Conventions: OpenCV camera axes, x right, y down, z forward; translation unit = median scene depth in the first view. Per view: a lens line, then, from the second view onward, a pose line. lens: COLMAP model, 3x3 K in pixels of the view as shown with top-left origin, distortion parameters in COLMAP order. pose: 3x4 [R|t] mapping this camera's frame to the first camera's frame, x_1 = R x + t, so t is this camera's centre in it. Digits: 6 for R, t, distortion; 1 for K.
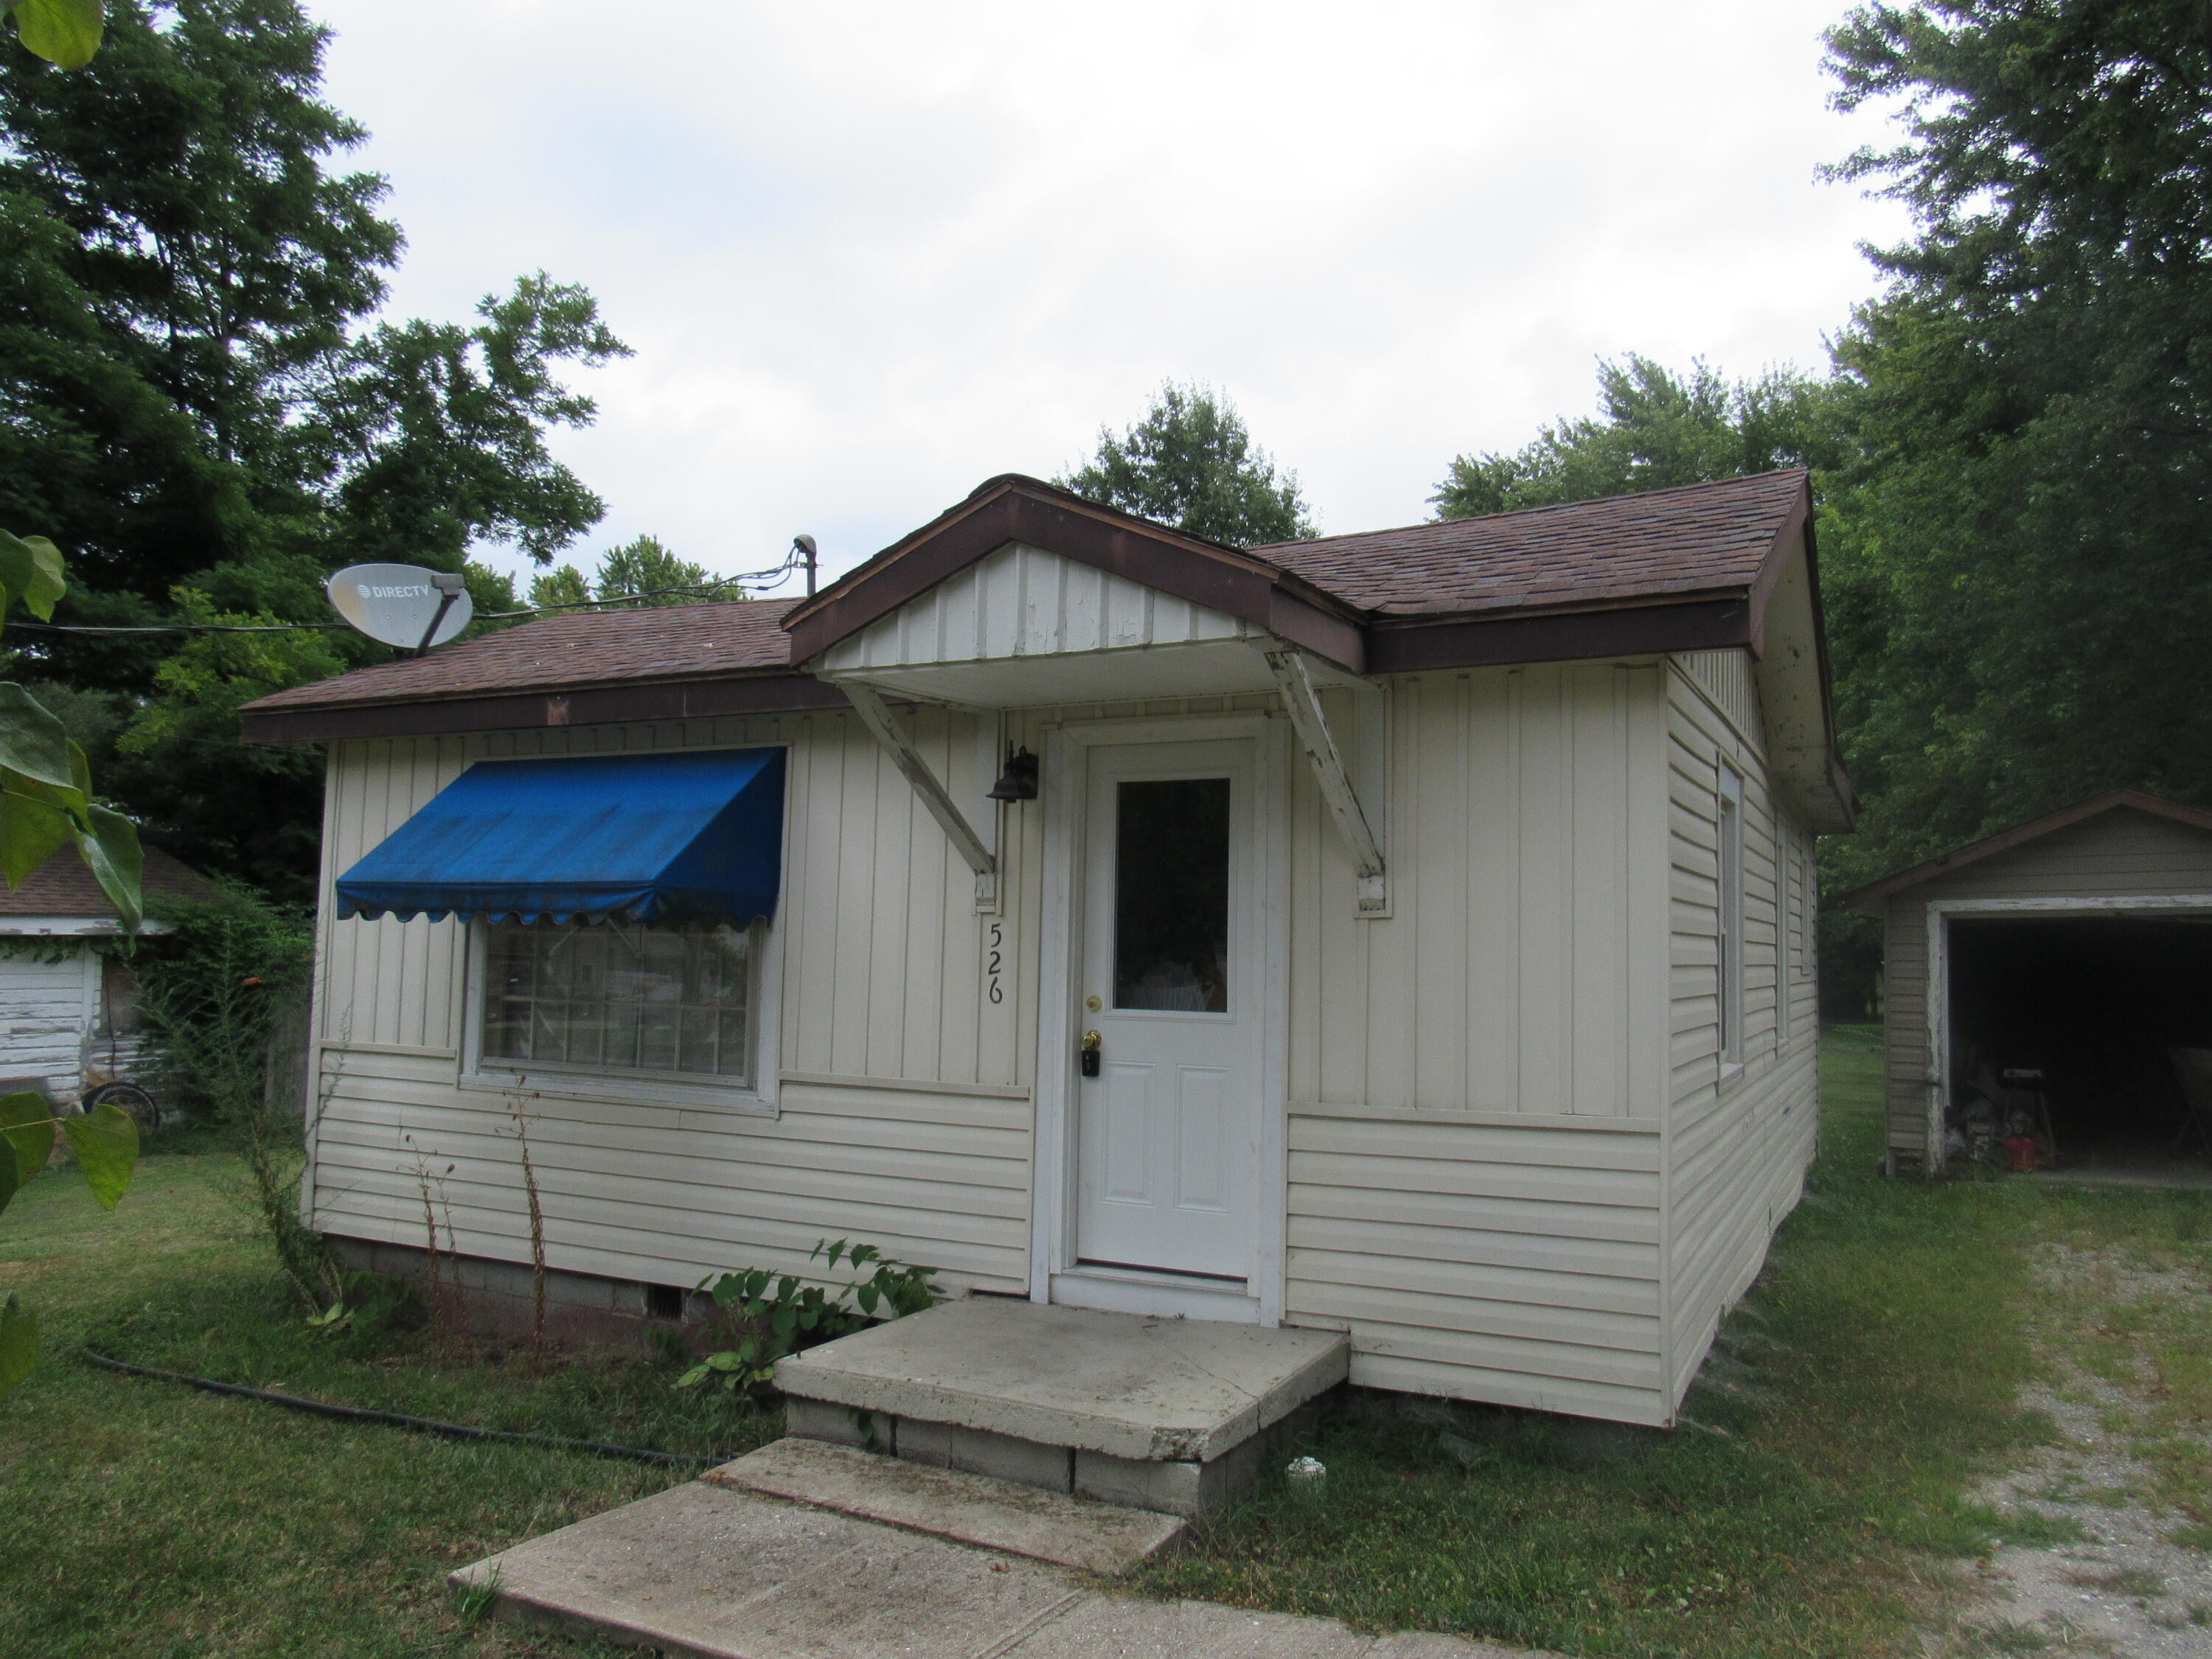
lens RADIAL K [[1575.2, 0, 1110.8], [0, 1575.2, 836.0], [0, 0, 1]] dist [-0.026763, 0.002285]
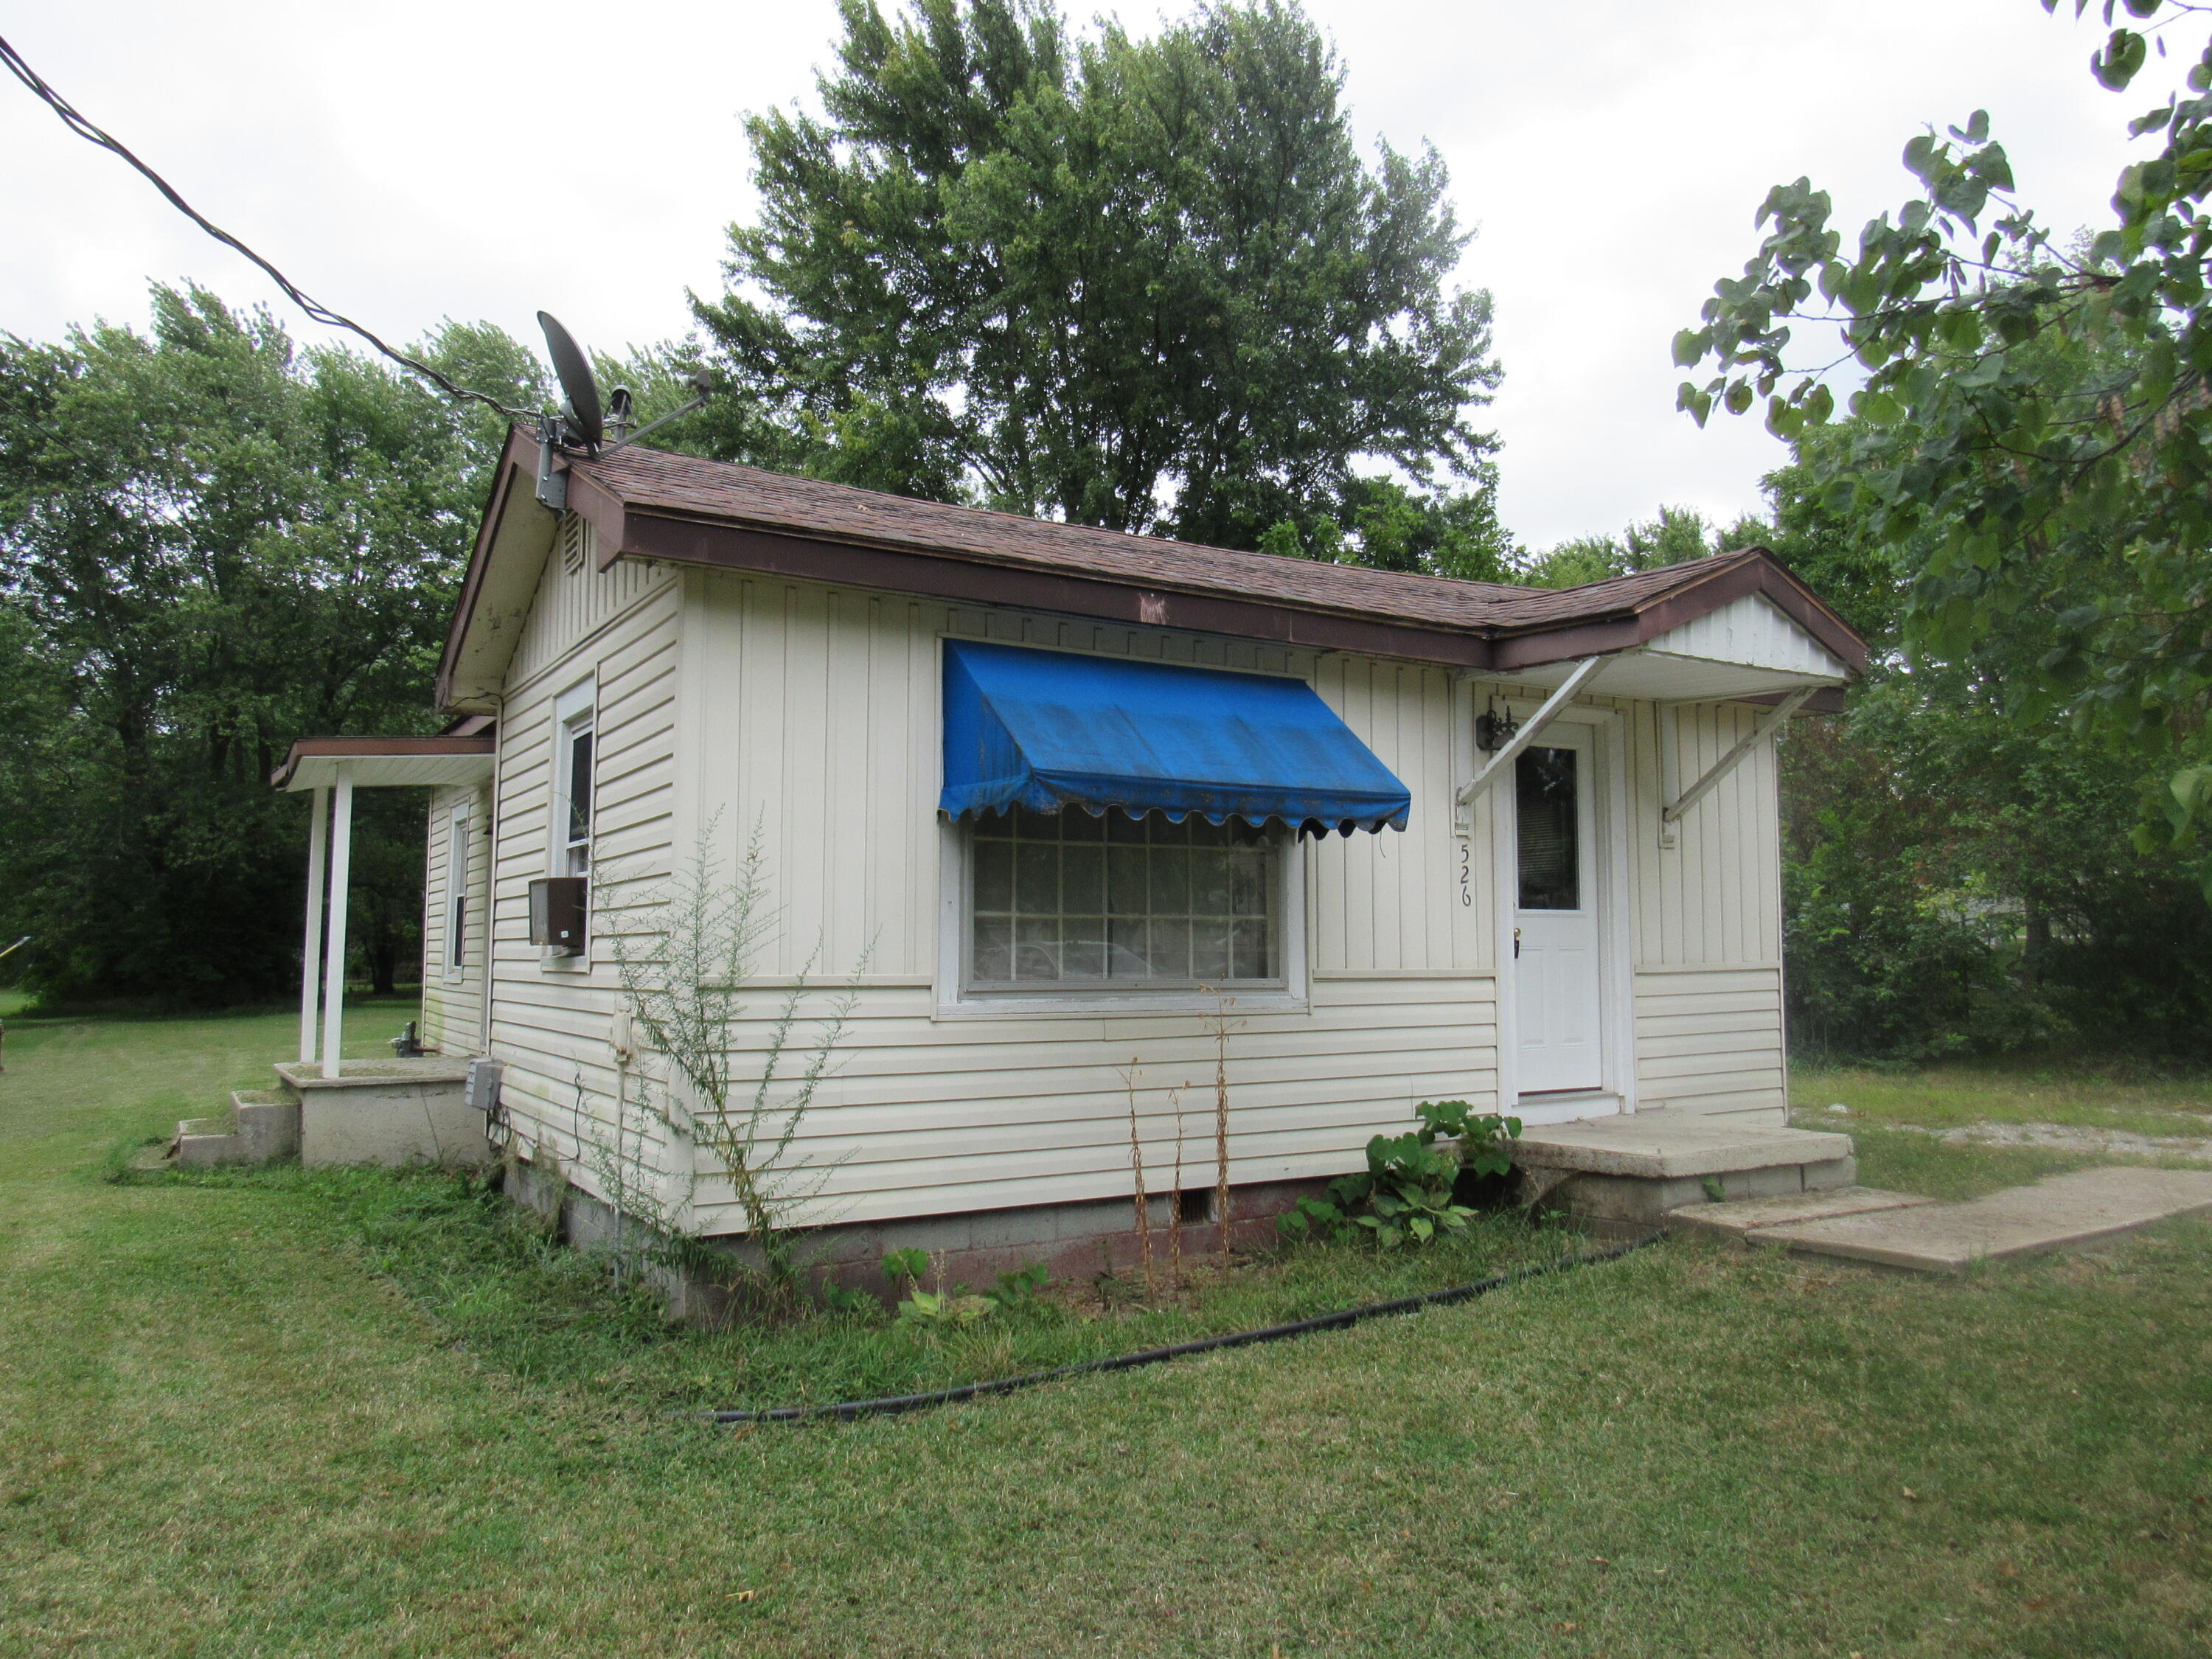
lens RADIAL K [[1575.2, 0, 1110.8], [0, 1575.2, 836.0], [0, 0, 1]] dist [-0.026763, 0.002285]
pose [[0.532999, 0.042145, 0.845066, -0.685954], [-0.049098, 0.998616, -0.018835, 0.045844], [-0.844690, -0.031452, 0.534330, 0.294713]]
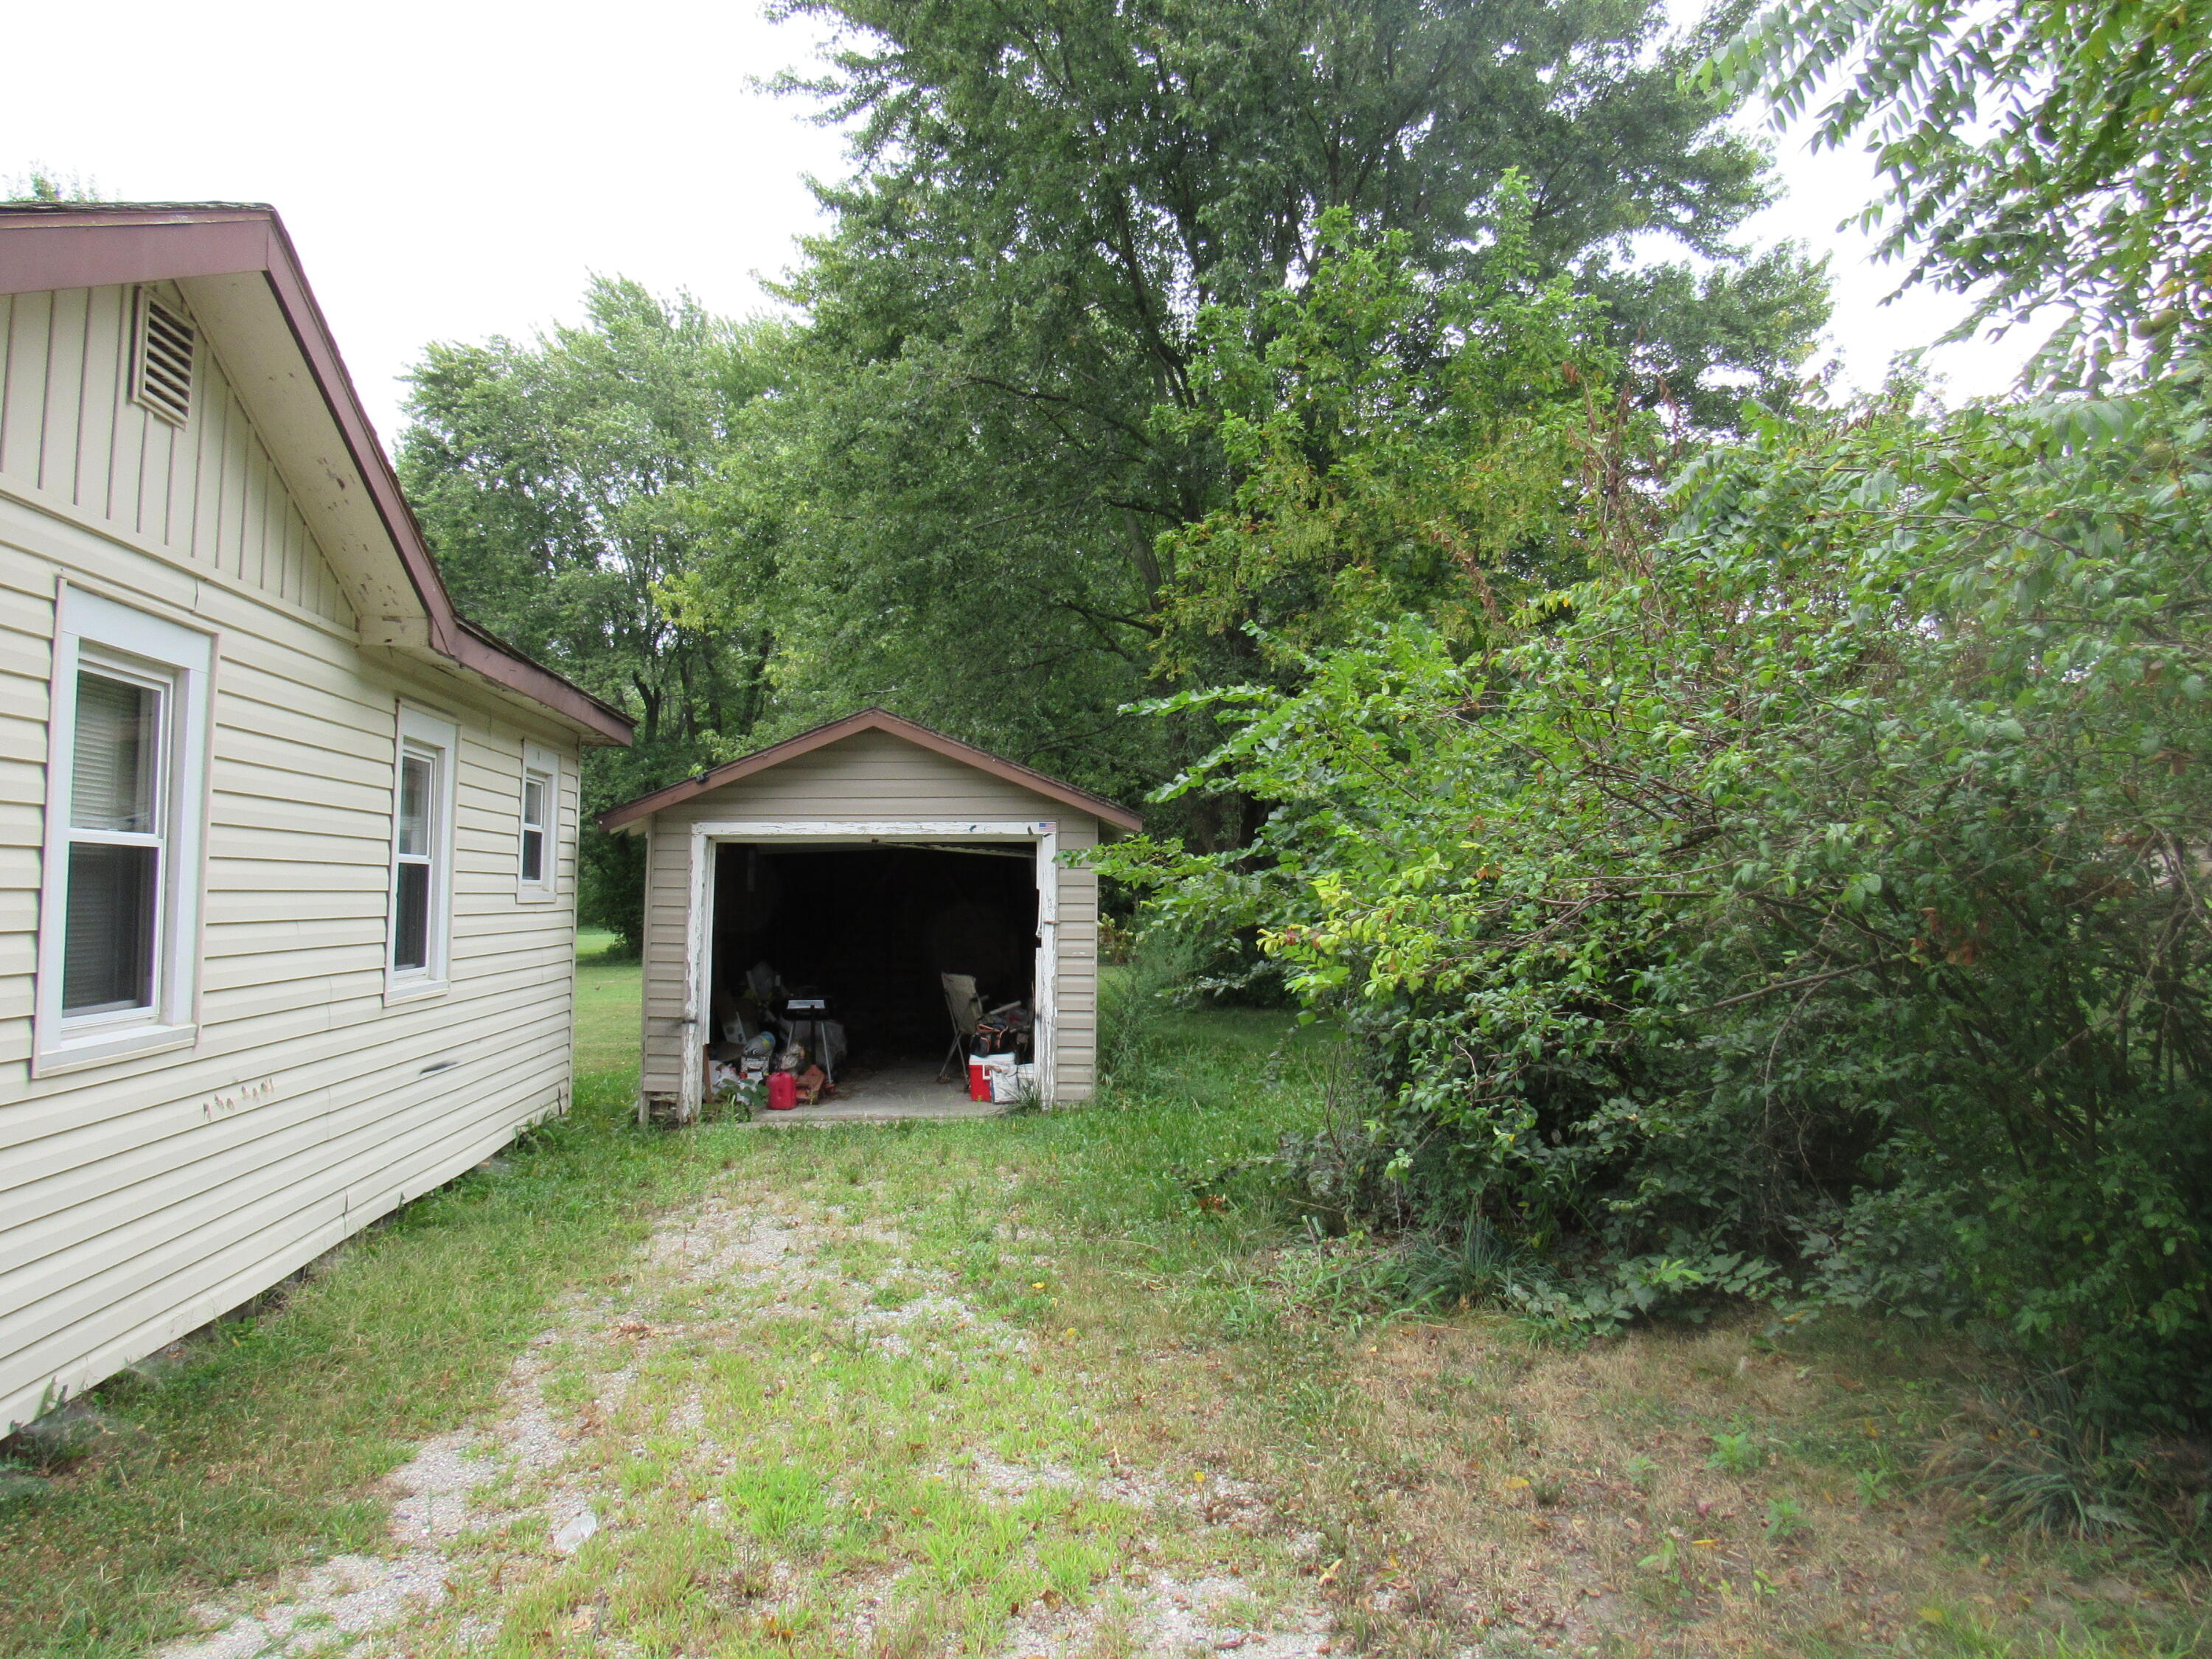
lens RADIAL K [[1575.2, 0, 1110.8], [0, 1575.2, 836.0], [0, 0, 1]] dist [-0.026763, 0.002285]
pose [[0.825505, 0.023681, 0.563898, 0.204690], [-0.048100, 0.998436, 0.028485, 0.011012], [-0.562342, -0.050638, 0.825353, 0.098290]]
